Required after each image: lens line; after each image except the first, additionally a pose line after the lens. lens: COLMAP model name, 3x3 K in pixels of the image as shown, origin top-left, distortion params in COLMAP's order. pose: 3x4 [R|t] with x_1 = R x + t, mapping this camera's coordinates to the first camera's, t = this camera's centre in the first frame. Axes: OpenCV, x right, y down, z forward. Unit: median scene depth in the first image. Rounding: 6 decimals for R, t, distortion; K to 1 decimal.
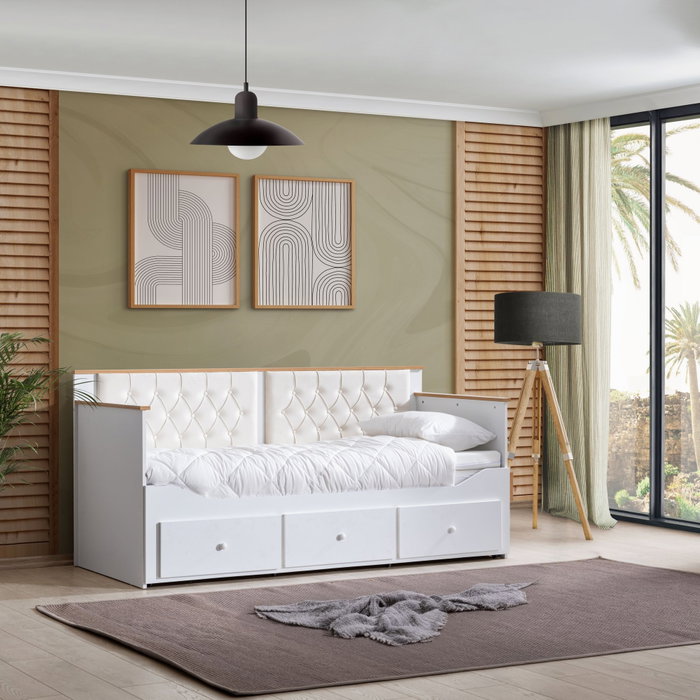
lens RADIAL K [[1667.1, 0, 351.8], [0, 1667.1, 349.4], [0, 0, 1]] dist [-0.089328, 0.000000]
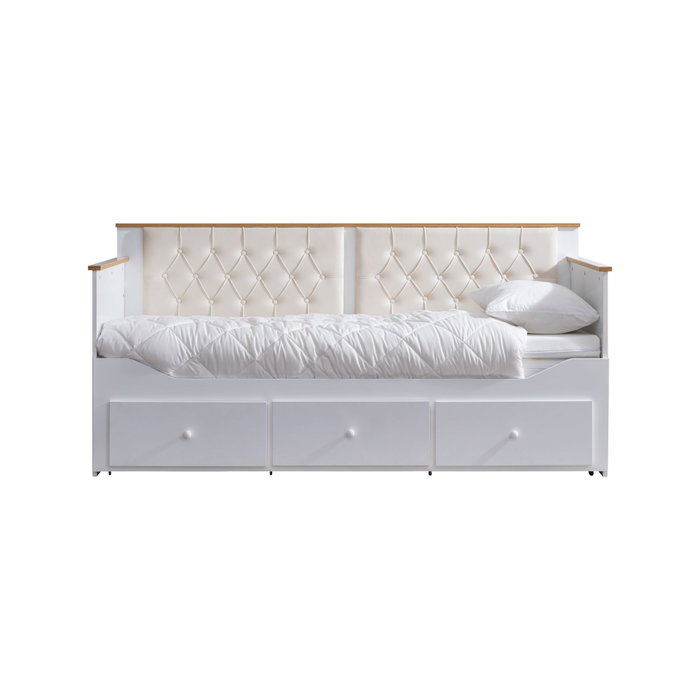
lens RADIAL K [[1667.1, 0, 349.9], [0, 1667.1, 349.6], [0, 0, 1]] dist [-0.089328, 0.000000]
pose [[0.856282, 0.049689, -0.514113, 0.313497], [-0.004842, 0.996090, 0.088207, 0.000620], [0.516486, -0.073040, 0.853175, 0.241564]]
